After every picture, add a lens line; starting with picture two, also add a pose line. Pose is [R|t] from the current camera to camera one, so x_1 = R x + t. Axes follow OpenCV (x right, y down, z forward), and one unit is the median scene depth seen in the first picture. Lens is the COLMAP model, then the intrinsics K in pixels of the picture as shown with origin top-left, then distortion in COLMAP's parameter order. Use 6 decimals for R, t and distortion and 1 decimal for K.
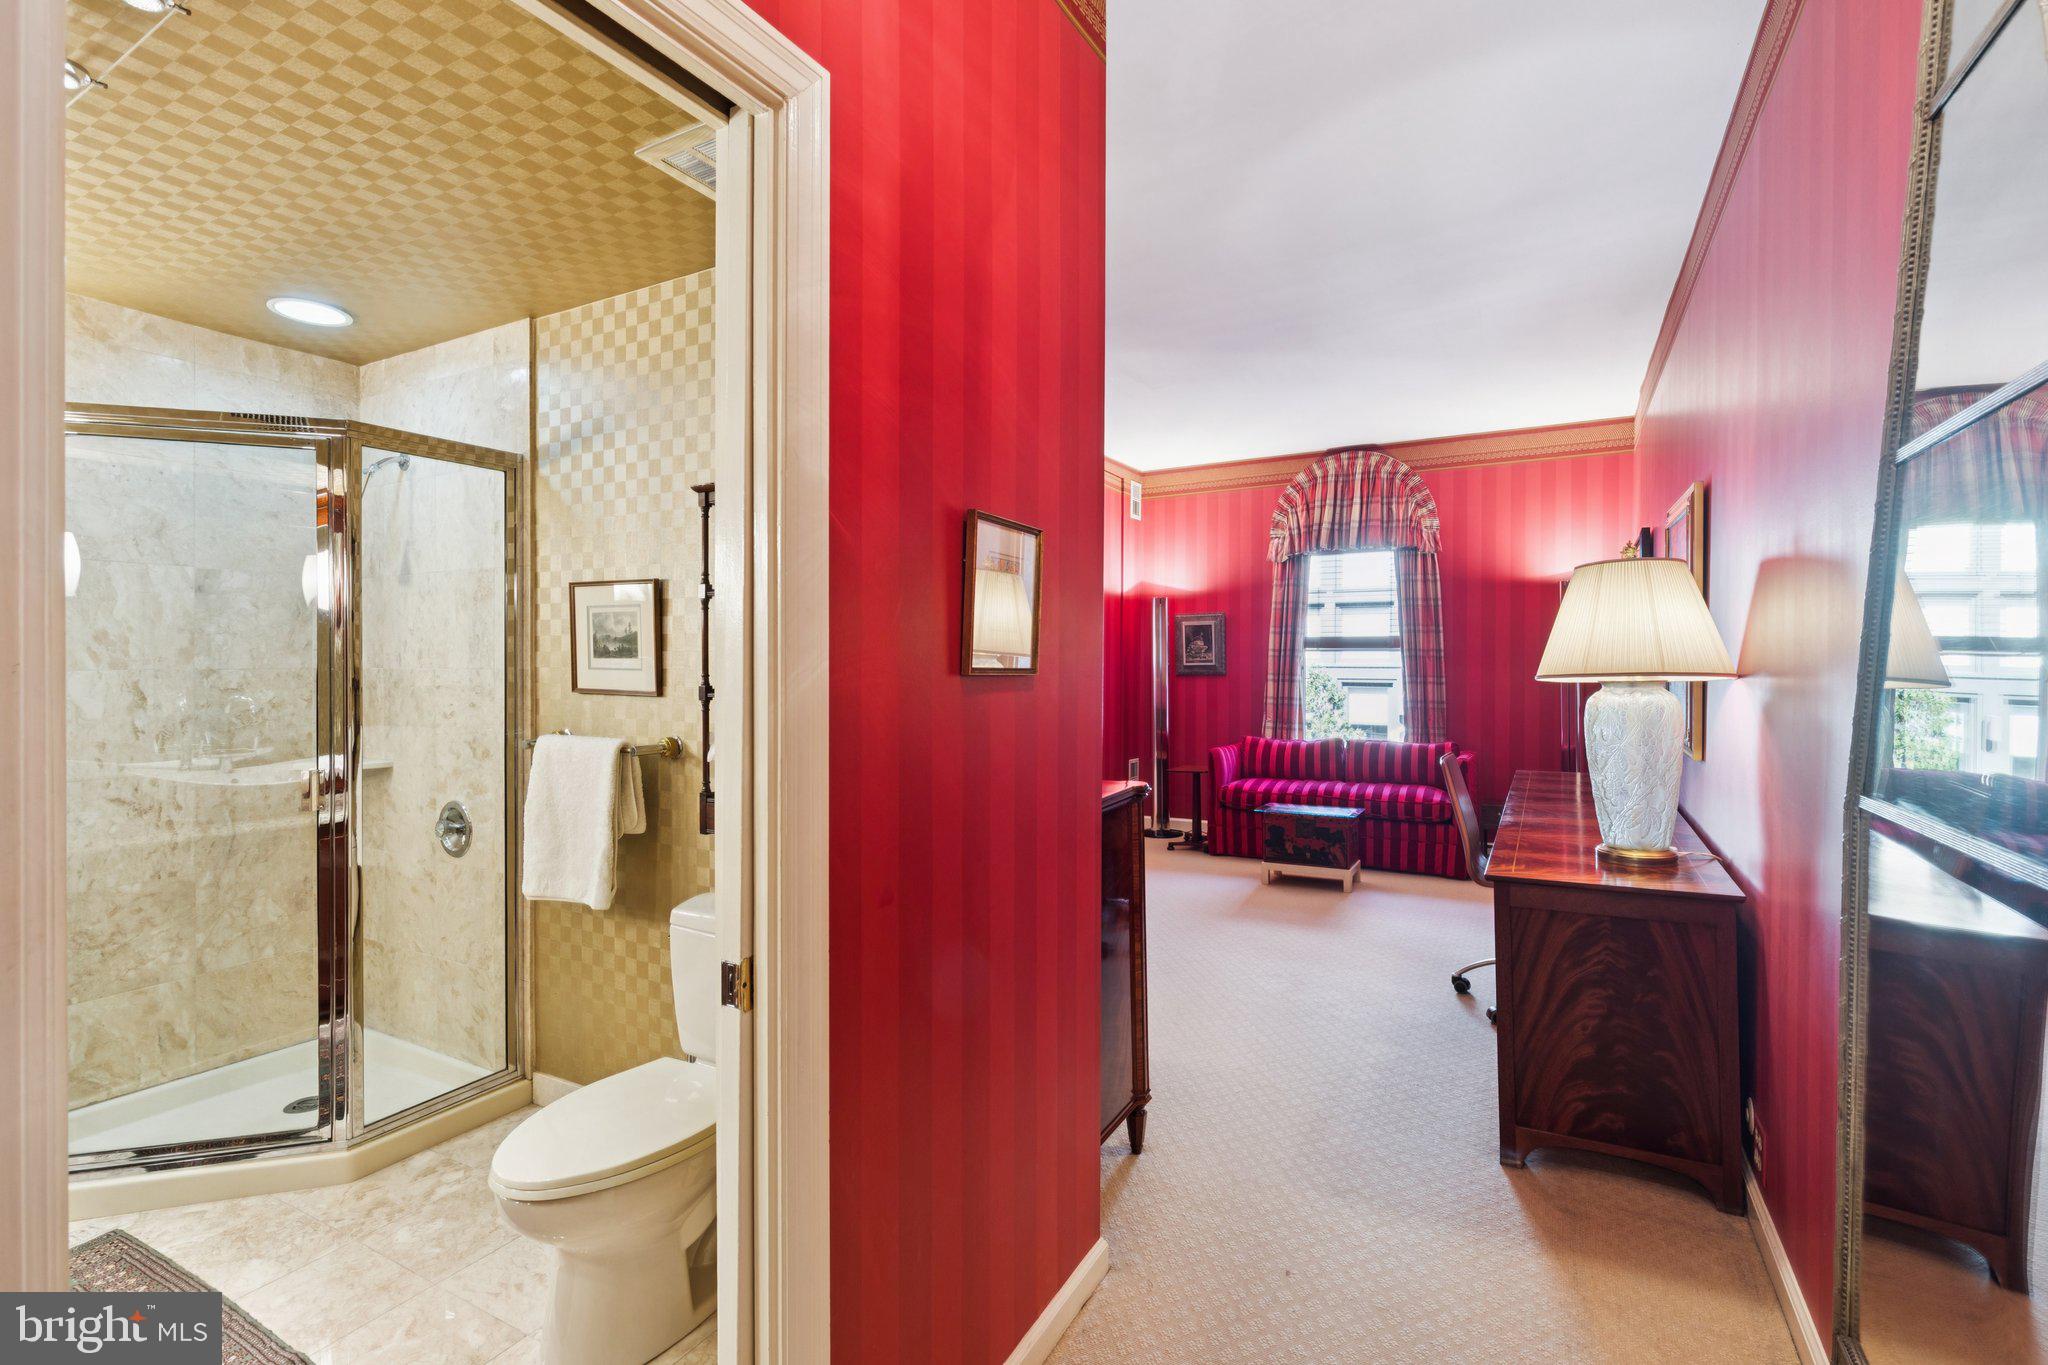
lens RADIAL K [[922.4, 0, 1023.8], [0, 922.4, 675.4], [0, 0, 1]] dist [0.003002, 0.000602]
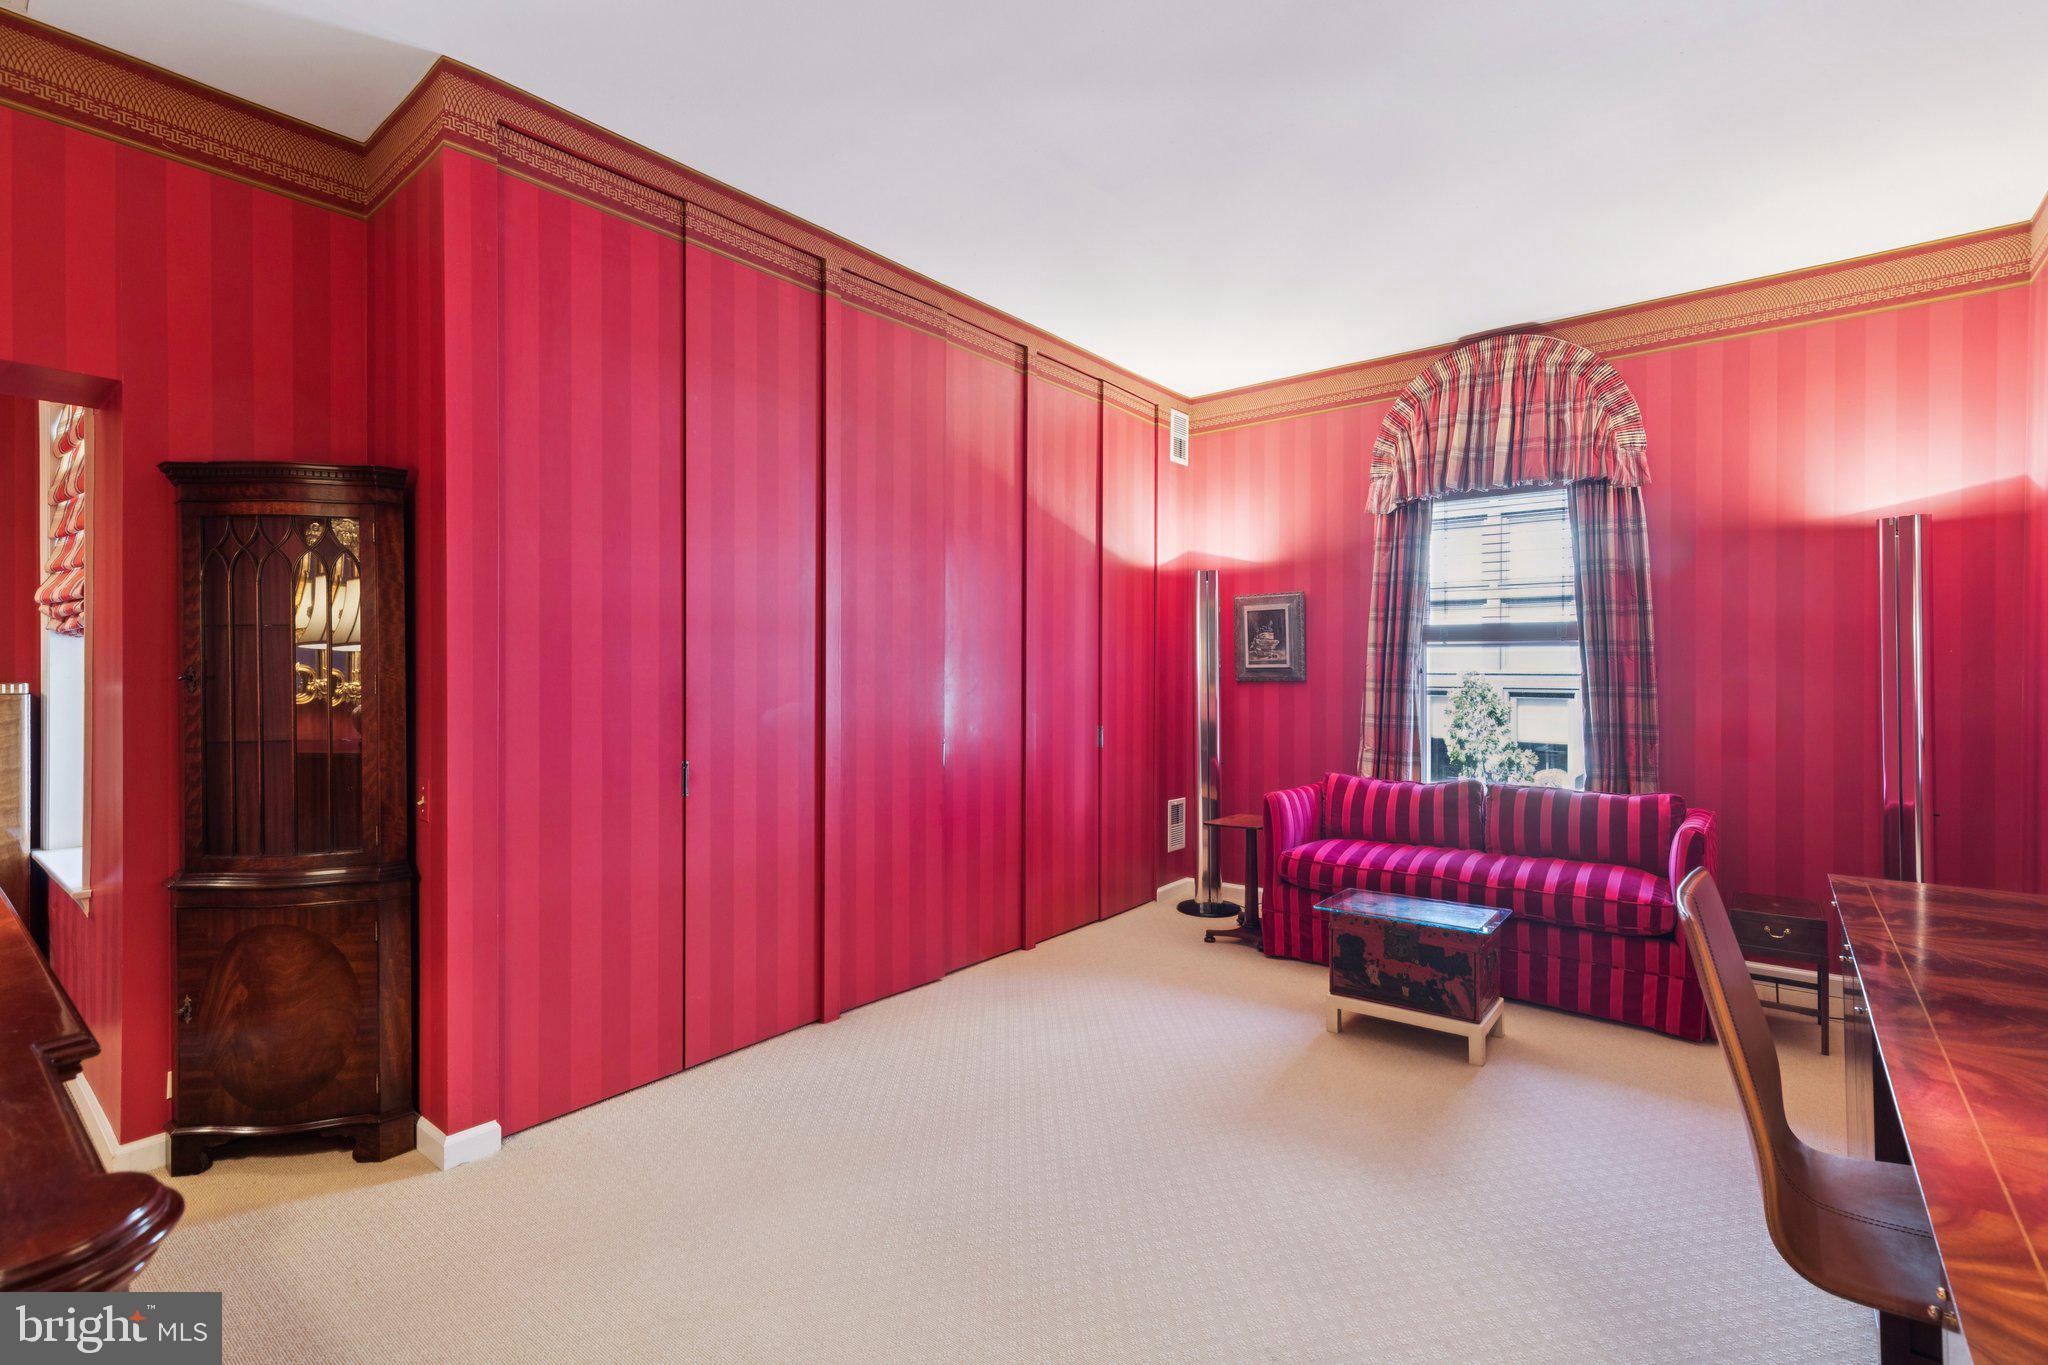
lens RADIAL K [[922.4, 0, 1027.2], [0, 922.4, 674.8], [0, 0, 1]] dist [0.003002, 0.000602]
pose [[0.988025, 0.002928, -0.154267, 0.130652], [-0.004279, 0.999955, -0.008426, 0.001033], [0.154235, 0.008986, 0.987993, 0.312212]]
